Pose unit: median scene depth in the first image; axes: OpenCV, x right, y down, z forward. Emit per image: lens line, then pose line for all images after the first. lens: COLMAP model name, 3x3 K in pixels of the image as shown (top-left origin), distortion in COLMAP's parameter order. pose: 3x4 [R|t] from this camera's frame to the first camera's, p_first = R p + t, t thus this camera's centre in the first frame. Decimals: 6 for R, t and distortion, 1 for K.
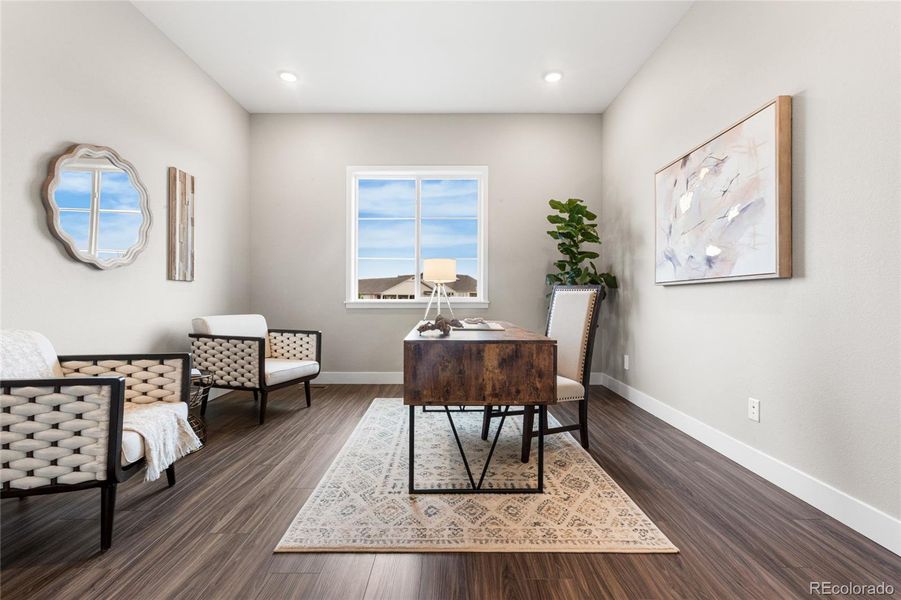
lens RADIAL K [[404.8, 0, 448.2], [0, 404.8, 301.3], [0, 0, 1]] dist [-0.003318, -0.000065]
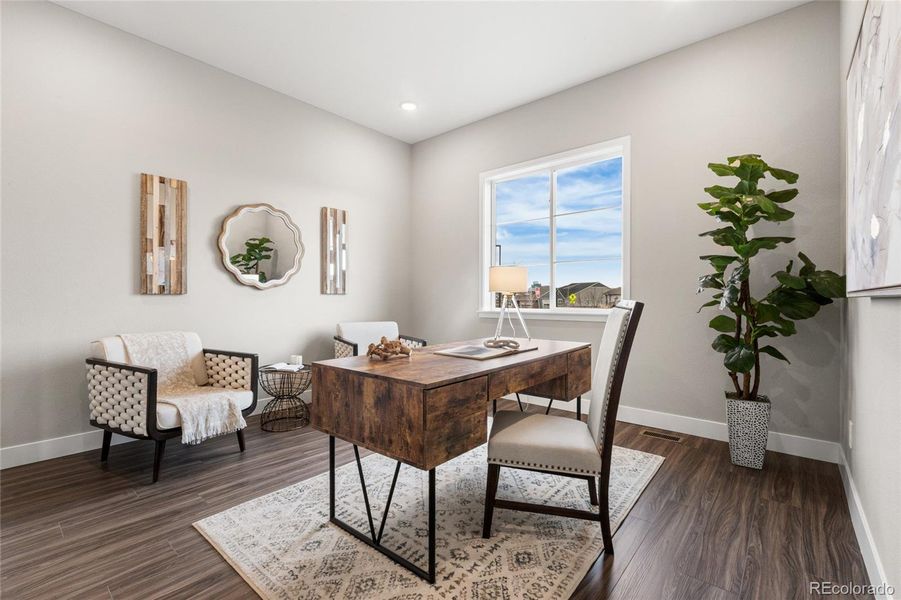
lens RADIAL K [[404.8, 0, 448.2], [0, 404.8, 301.3], [0, 0, 1]] dist [-0.003318, -0.000065]
pose [[0.752382, 0.003978, -0.658715, 0.639212], [-0.003162, 0.999992, 0.002427, -0.045814], [0.658719, 0.000257, 0.752389, 0.386054]]
